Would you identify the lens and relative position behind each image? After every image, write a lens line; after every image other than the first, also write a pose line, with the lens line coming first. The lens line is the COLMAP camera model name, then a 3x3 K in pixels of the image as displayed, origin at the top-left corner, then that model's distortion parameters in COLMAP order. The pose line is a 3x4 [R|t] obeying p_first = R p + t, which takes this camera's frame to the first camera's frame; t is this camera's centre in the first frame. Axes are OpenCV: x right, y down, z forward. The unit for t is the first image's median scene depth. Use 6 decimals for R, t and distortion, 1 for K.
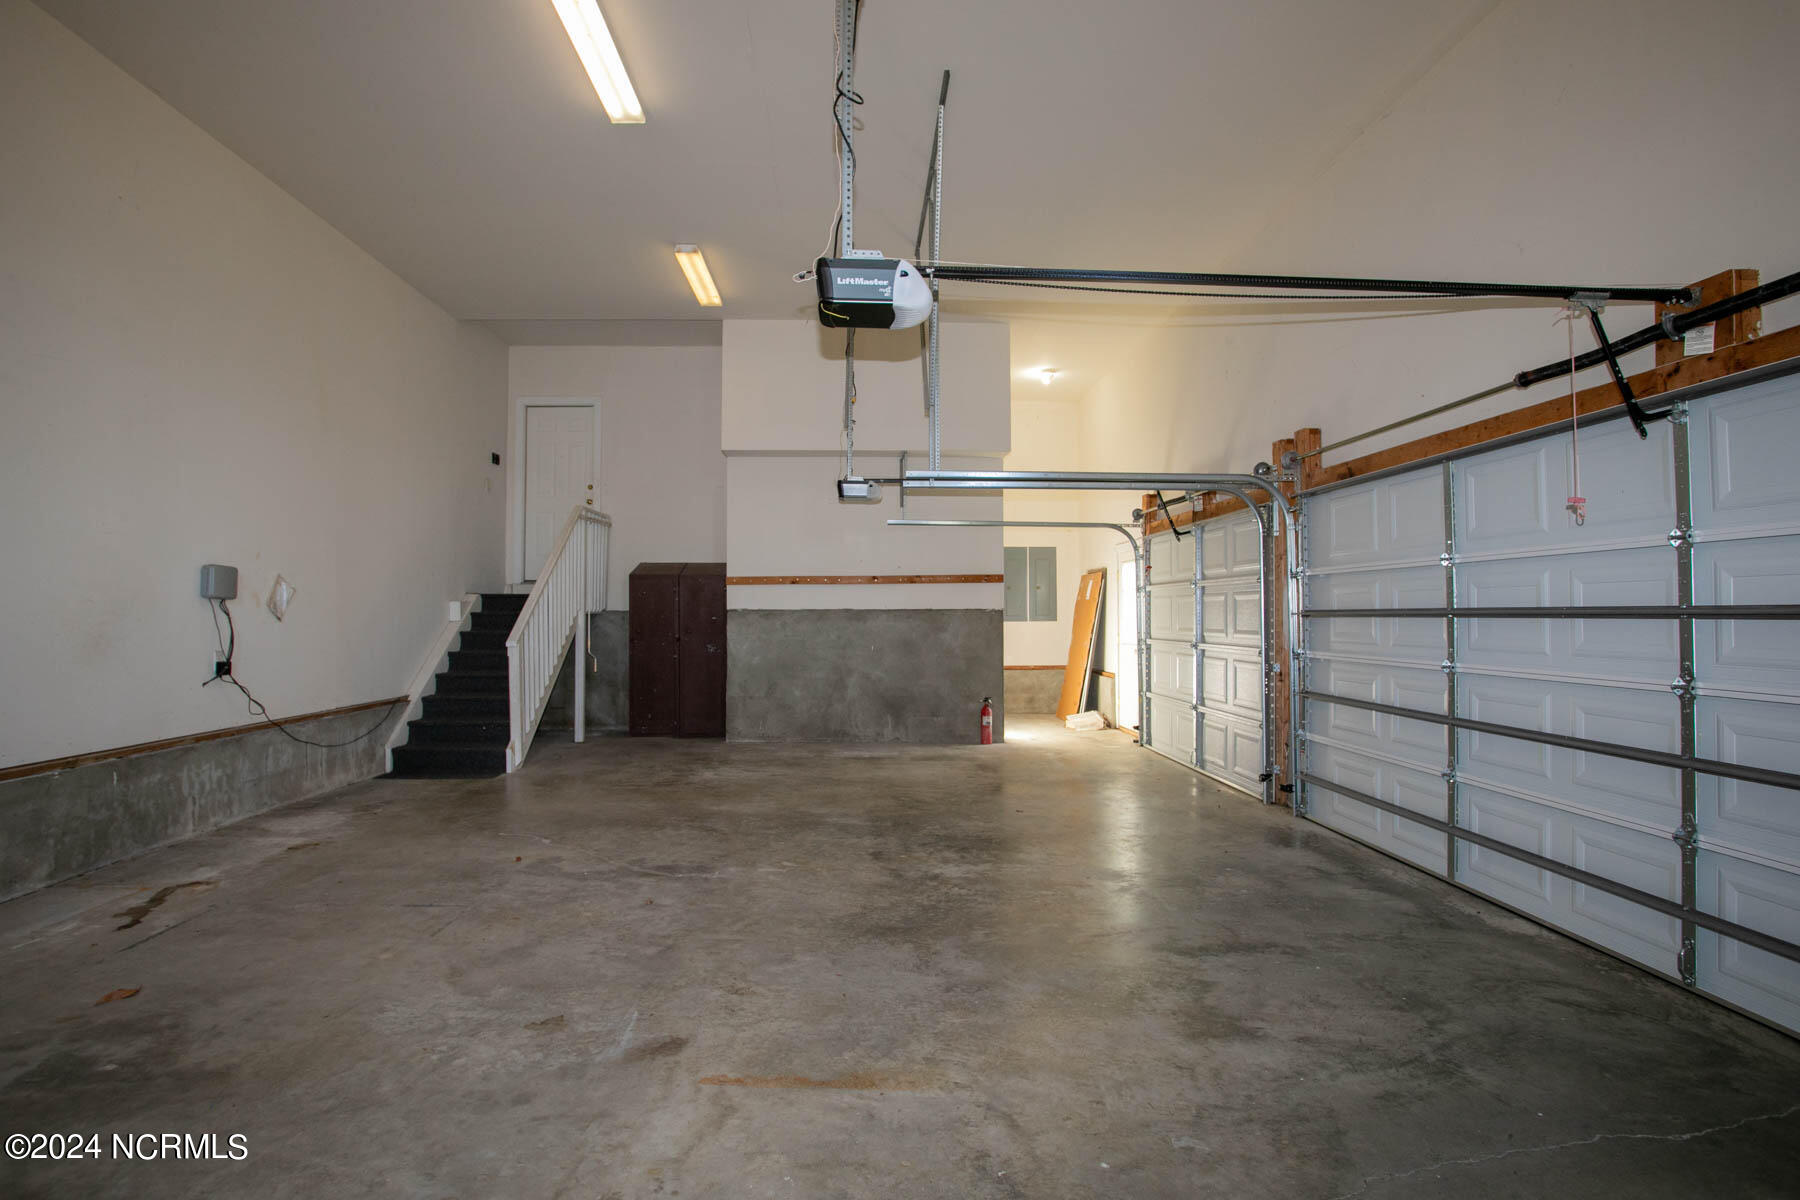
lens RADIAL K [[878.4, 0, 904.5], [0, 878.4, 596.2], [0, 0, 1]] dist [-0.067884, 0.027502]
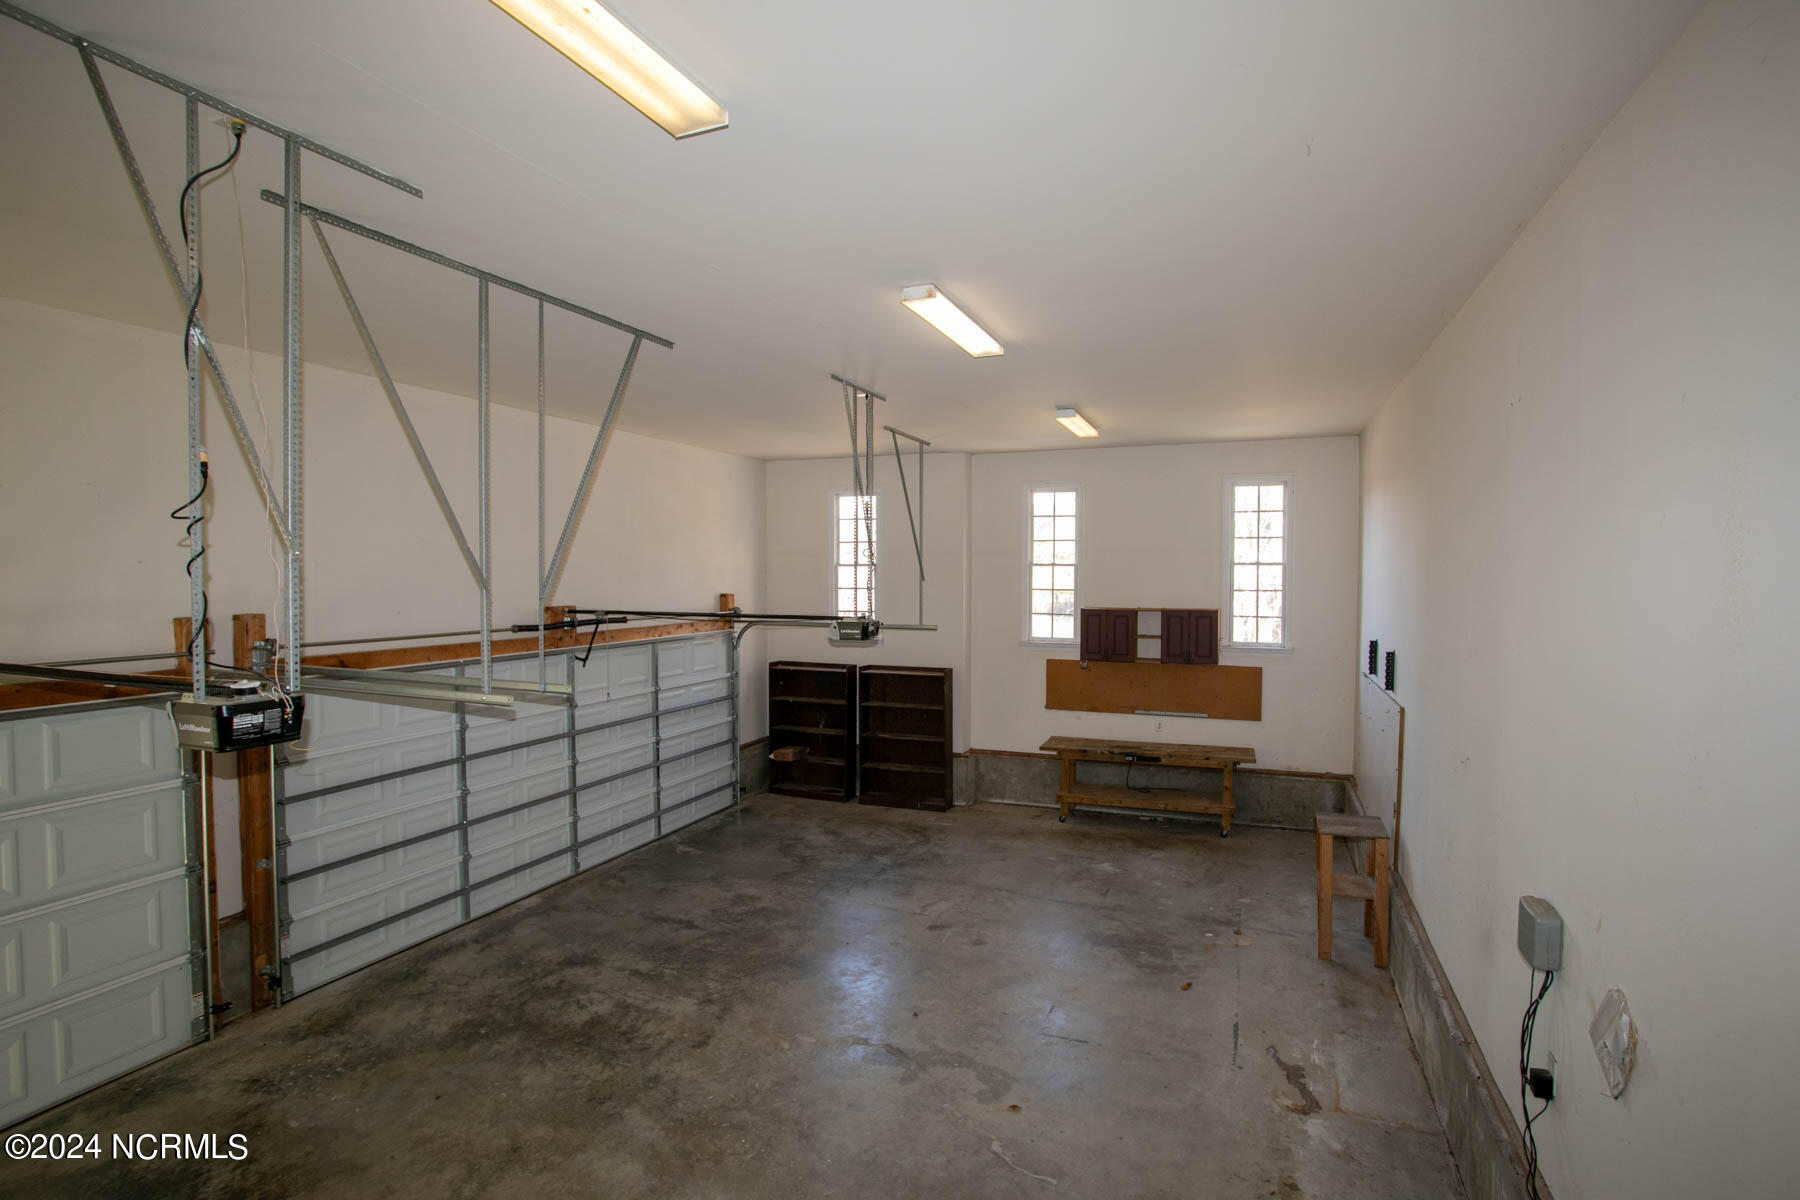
lens RADIAL K [[878.4, 0, 902.1], [0, 878.4, 592.9], [0, 0, 1]] dist [-0.067884, 0.027502]
pose [[-0.898543, -0.010663, 0.438757, -0.945733], [-0.006171, 0.999913, 0.011665, -0.366573], [-0.438843, 0.007774, -0.898530, 2.418684]]
